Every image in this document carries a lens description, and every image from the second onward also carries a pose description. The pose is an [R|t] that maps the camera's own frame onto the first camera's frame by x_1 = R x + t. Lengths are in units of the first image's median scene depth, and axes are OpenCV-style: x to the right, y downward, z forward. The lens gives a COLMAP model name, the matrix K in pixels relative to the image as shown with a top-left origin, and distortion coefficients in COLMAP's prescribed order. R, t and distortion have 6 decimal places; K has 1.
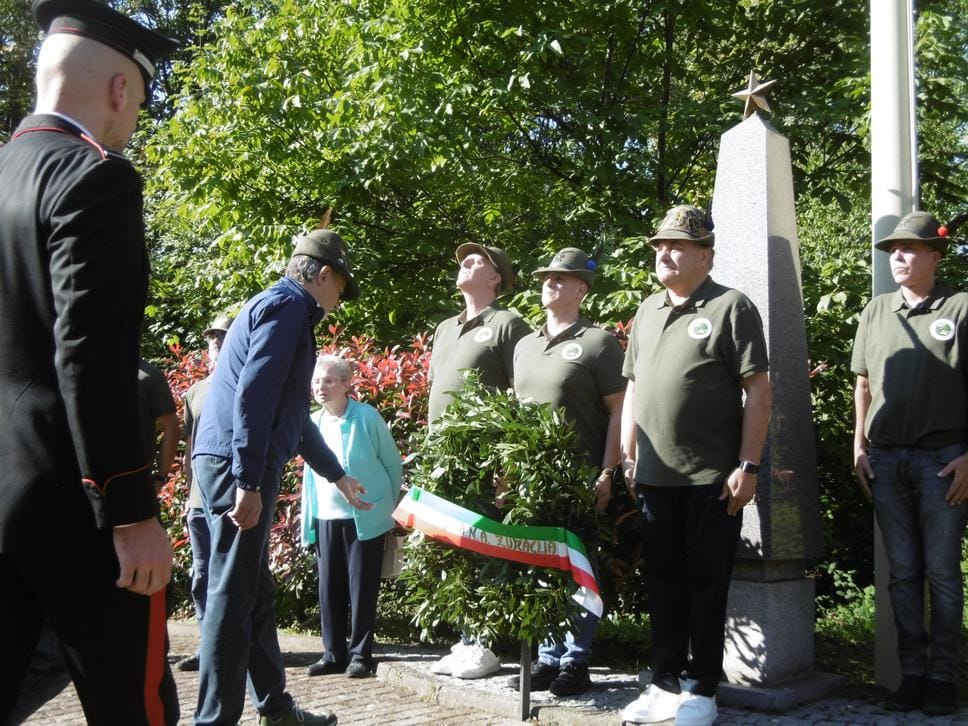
lens RADIAL K [[1193.4, 0, 490.3], [0, 1193.4, 363.1], [0, 0, 1]] dist [0.000762, 0.000000]
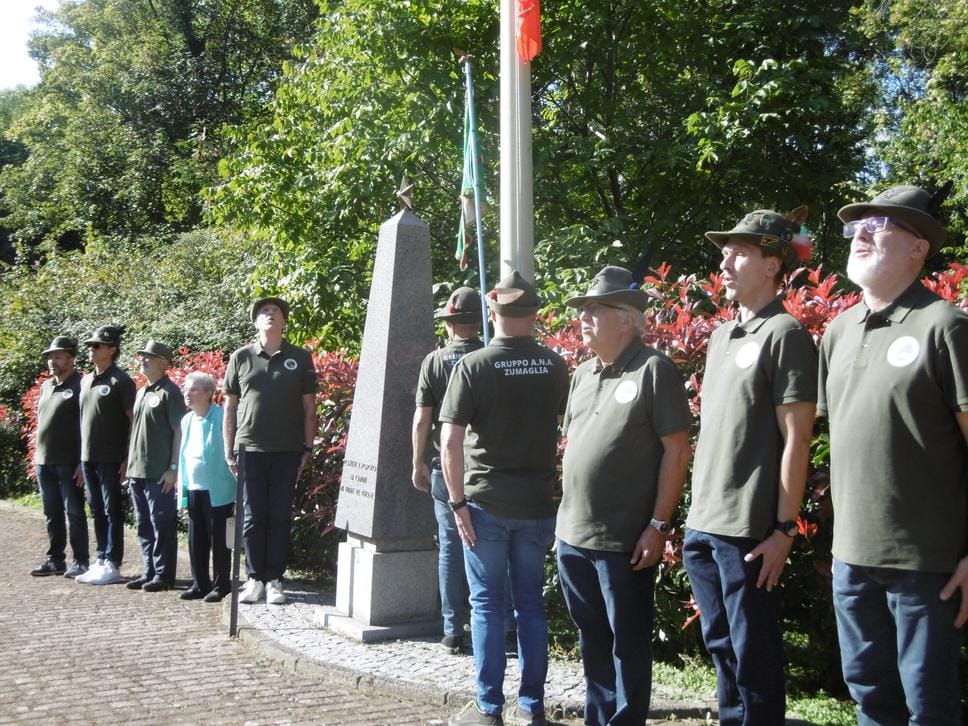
lens RADIAL K [[1193.4, 0, 488.3], [0, 1193.4, 360.0], [0, 0, 1]] dist [0.000762, 0.000000]
pose [[0.954009, -0.000990, -0.299776, 0.441613], [0.018669, 0.998250, 0.056115, -0.068584], [0.299196, -0.059130, 0.952358, -0.166516]]
